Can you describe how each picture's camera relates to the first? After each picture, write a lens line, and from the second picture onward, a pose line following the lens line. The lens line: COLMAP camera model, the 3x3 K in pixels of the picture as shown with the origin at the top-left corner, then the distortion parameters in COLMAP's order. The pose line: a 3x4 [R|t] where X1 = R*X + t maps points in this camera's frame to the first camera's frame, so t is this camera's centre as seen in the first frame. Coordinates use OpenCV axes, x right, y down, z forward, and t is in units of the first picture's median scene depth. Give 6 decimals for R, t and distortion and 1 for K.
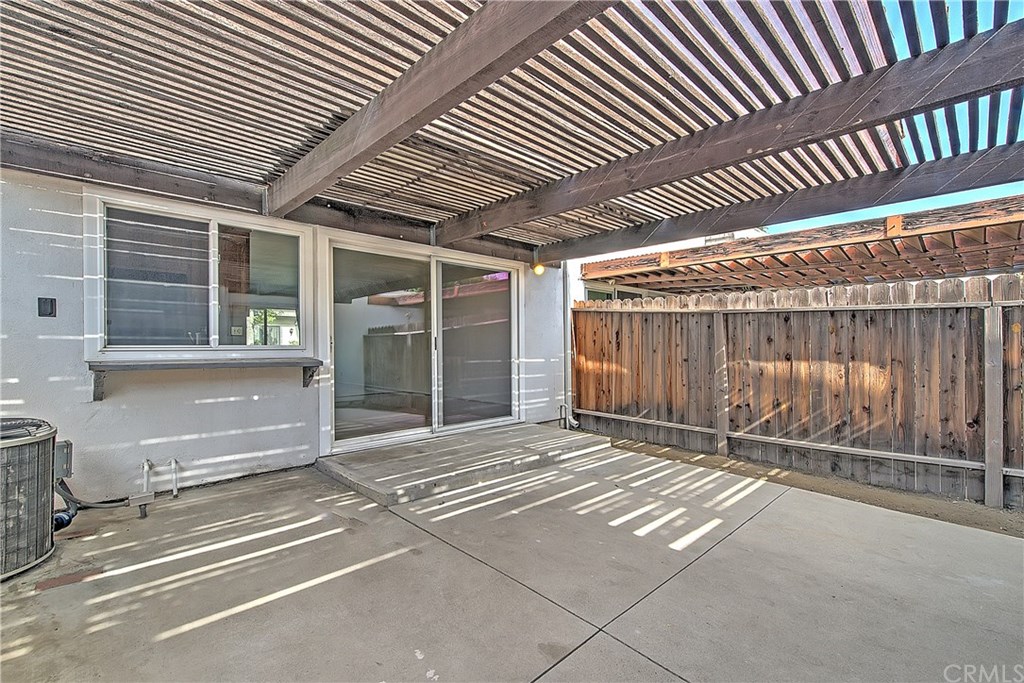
lens RADIAL K [[416.5, 0, 512.0], [0, 416.5, 341.5], [0, 0, 1]] dist [0.000500, 0.000002]
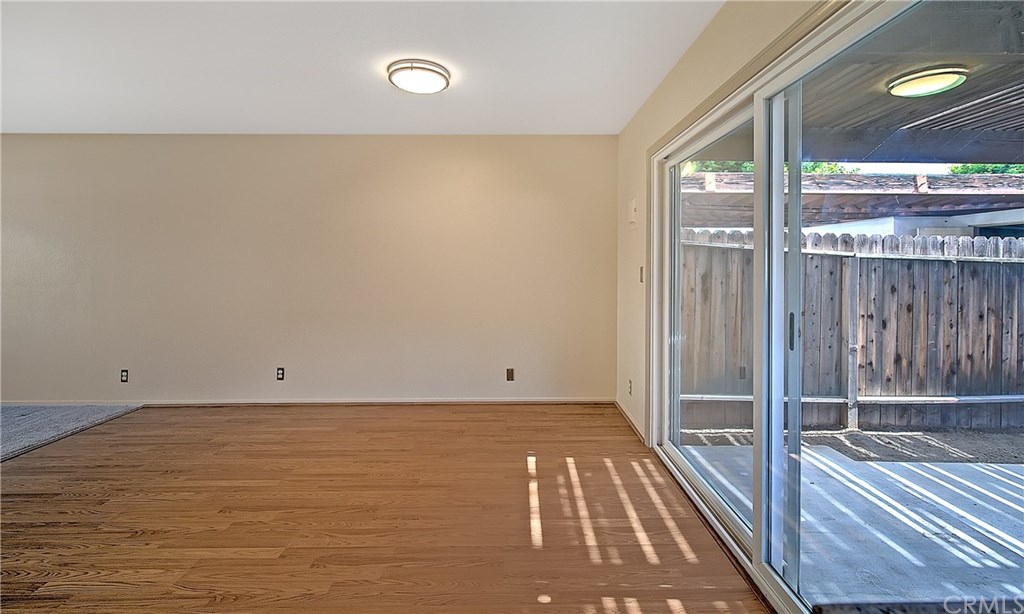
lens RADIAL K [[411.1, 0, 513.9], [0, 411.1, 263.9], [0, 0, 1]] dist [-0.000882, -0.000072]
pose [[0.698021, 0.009142, 0.716019, -0.612384], [-0.011363, 0.999934, -0.001689, -0.049544], [-0.715987, -0.006957, 0.698079, 0.997144]]
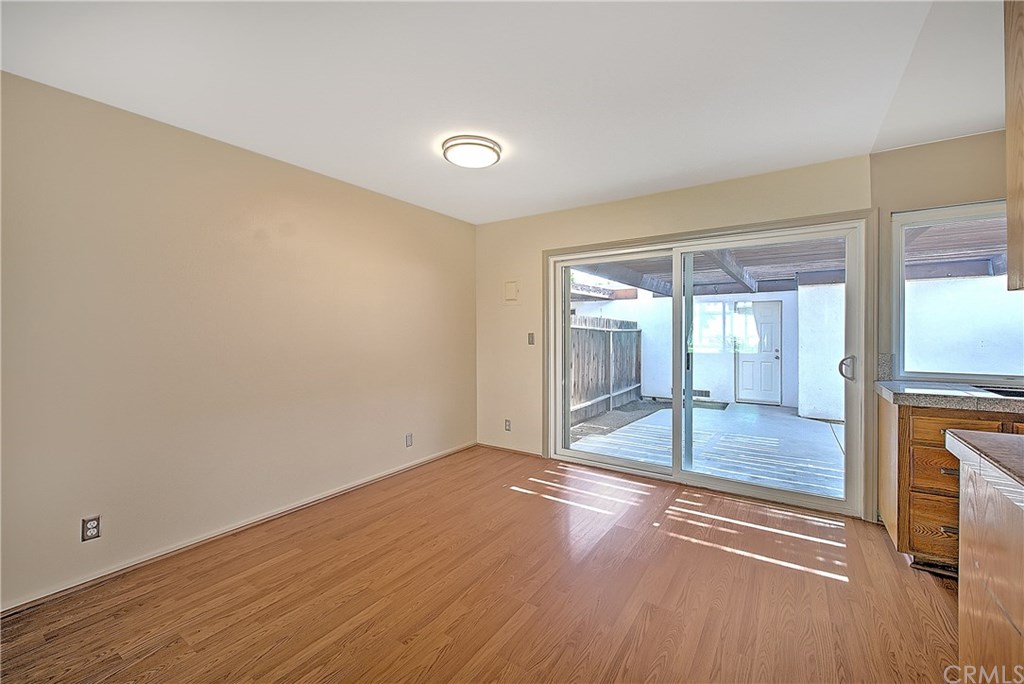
lens RADIAL K [[416.5, 0, 512.0], [0, 416.5, 342.0], [0, 0, 1]] dist [0.000500, 0.000002]
pose [[-0.198731, -0.017954, 0.979890, -0.921065], [-0.008103, 0.999828, 0.016676, -0.042579], [-0.980021, -0.004626, -0.198843, 1.600539]]
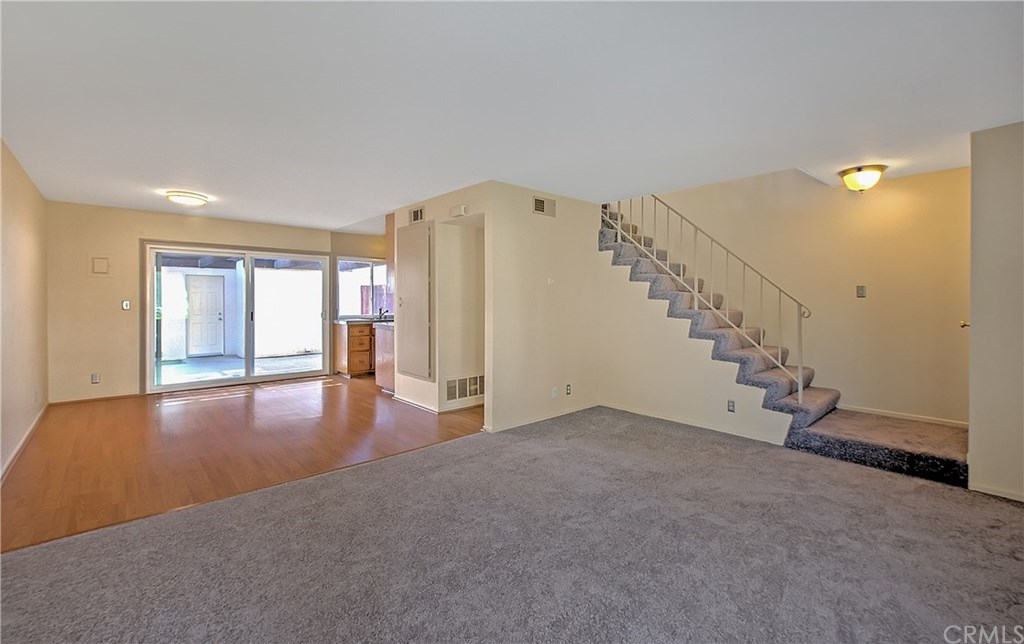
lens RADIAL K [[451.7, 0, 512.0], [0, 451.7, 322.0], [0, 0, 1]] dist [0.000215, 0.000049]
pose [[-0.998341, -0.001572, 0.057550, -1.224816], [0.000575, 0.999305, 0.037269, -0.031594], [-0.057569, 0.037240, -0.997647, 2.717092]]
